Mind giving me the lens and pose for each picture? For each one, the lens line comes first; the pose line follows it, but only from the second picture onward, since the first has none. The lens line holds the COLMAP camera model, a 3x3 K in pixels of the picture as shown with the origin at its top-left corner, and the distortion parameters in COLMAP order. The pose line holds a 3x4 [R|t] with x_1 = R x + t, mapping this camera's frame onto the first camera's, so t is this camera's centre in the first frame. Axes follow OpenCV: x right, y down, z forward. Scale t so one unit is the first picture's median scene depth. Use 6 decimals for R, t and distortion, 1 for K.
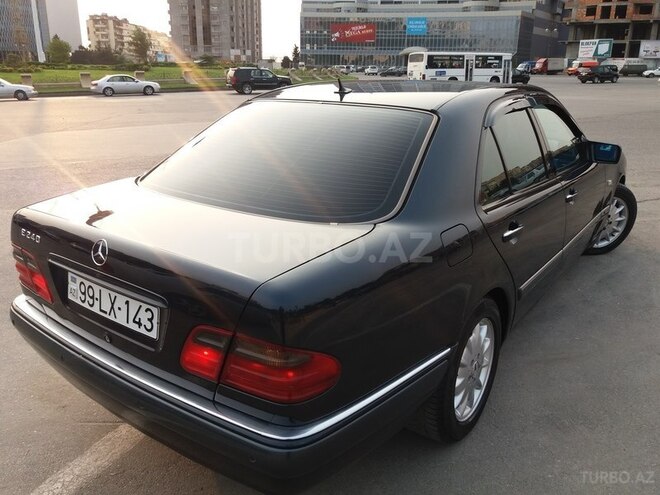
lens RADIAL K [[543.3, 0, 327.1], [0, 543.3, 252.5], [0, 0, 1]] dist [-0.005582, -0.023765]
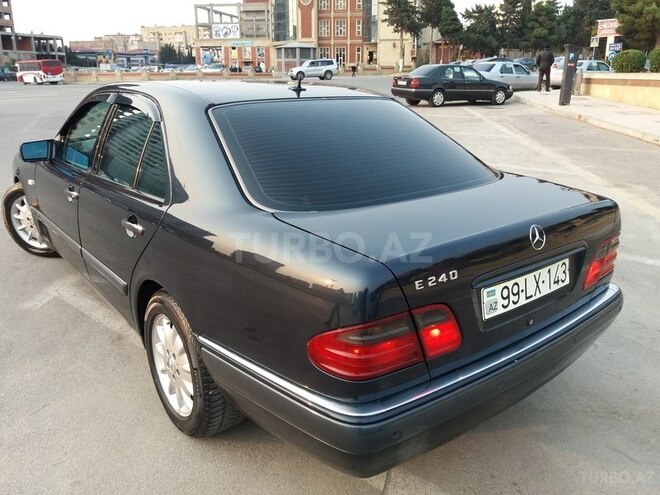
lens RADIAL K [[543.3, 0, 329.8], [0, 543.3, 242.0], [0, 0, 1]] dist [-0.005582, -0.023765]
pose [[0.271793, -0.290814, 0.917363, -1.501800], [0.313748, 0.927942, 0.201212, -0.329979], [-0.909775, 0.233133, 0.343450, 1.017222]]
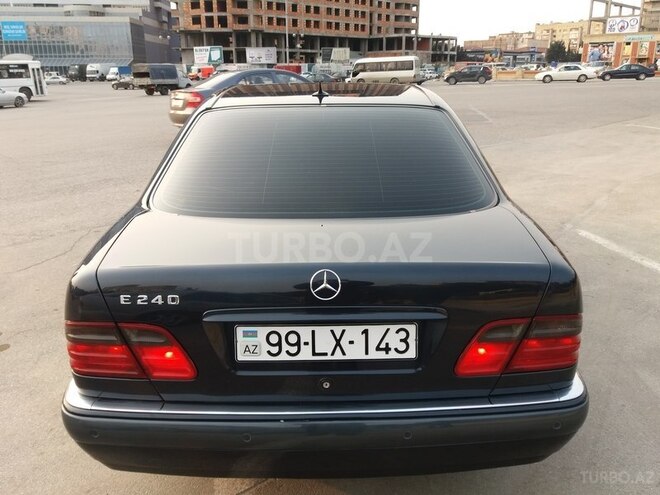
lens RADIAL K [[543.3, 0, 336.8], [0, 543.3, 251.8], [0, 0, 1]] dist [-0.005582, -0.023765]
pose [[0.789802, -0.202356, 0.579021, -0.898122], [0.209319, 0.976262, 0.055667, -0.095412], [-0.576541, 0.077234, 0.813410, 0.293490]]
